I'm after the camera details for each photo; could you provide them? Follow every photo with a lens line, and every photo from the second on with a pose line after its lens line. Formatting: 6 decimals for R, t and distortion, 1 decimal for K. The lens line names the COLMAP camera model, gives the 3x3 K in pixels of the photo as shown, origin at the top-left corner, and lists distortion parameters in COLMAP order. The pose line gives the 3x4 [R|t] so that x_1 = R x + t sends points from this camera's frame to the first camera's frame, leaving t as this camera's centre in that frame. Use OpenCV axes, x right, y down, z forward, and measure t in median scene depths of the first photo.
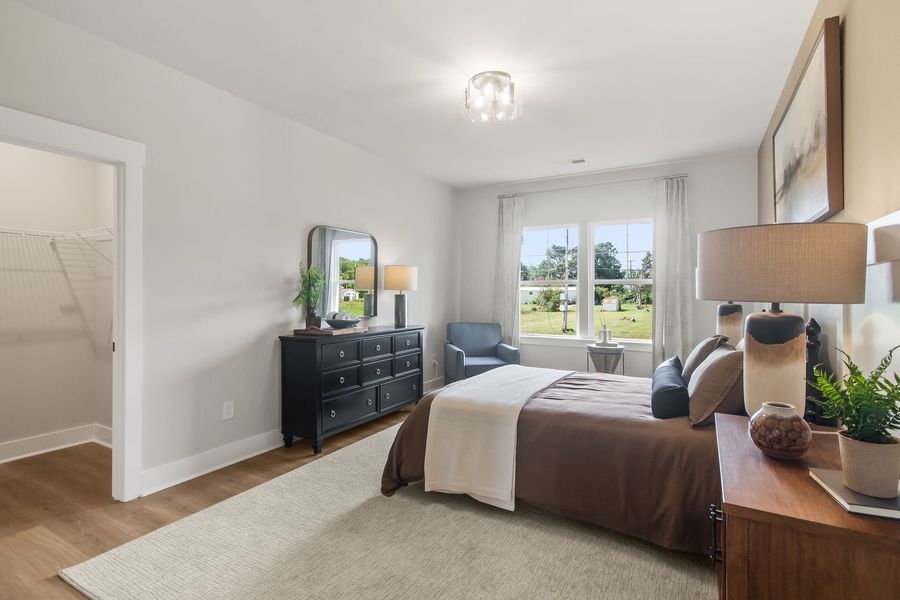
lens RADIAL K [[433.4, 0, 450.5], [0, 433.4, 296.0], [0, 0, 1]] dist [0.004942, 0.000730]
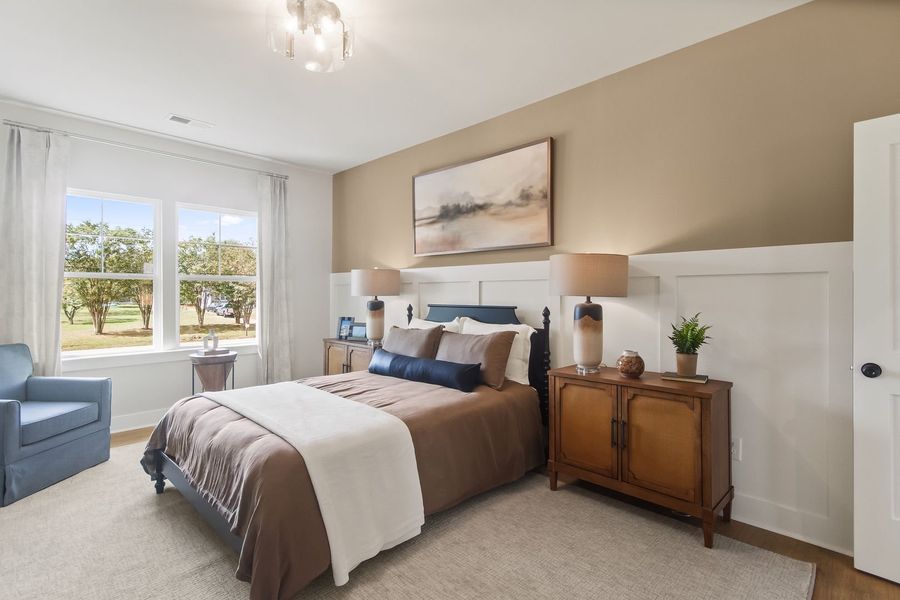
lens RADIAL K [[433.4, 0, 449.7], [0, 433.4, 297.1], [0, 0, 1]] dist [0.004942, 0.000730]
pose [[0.244628, -0.001850, 0.969615, -0.357065], [0.001352, 0.999998, 0.001567, 0.004421], [-0.969616, 0.000928, 0.244630, 0.364534]]
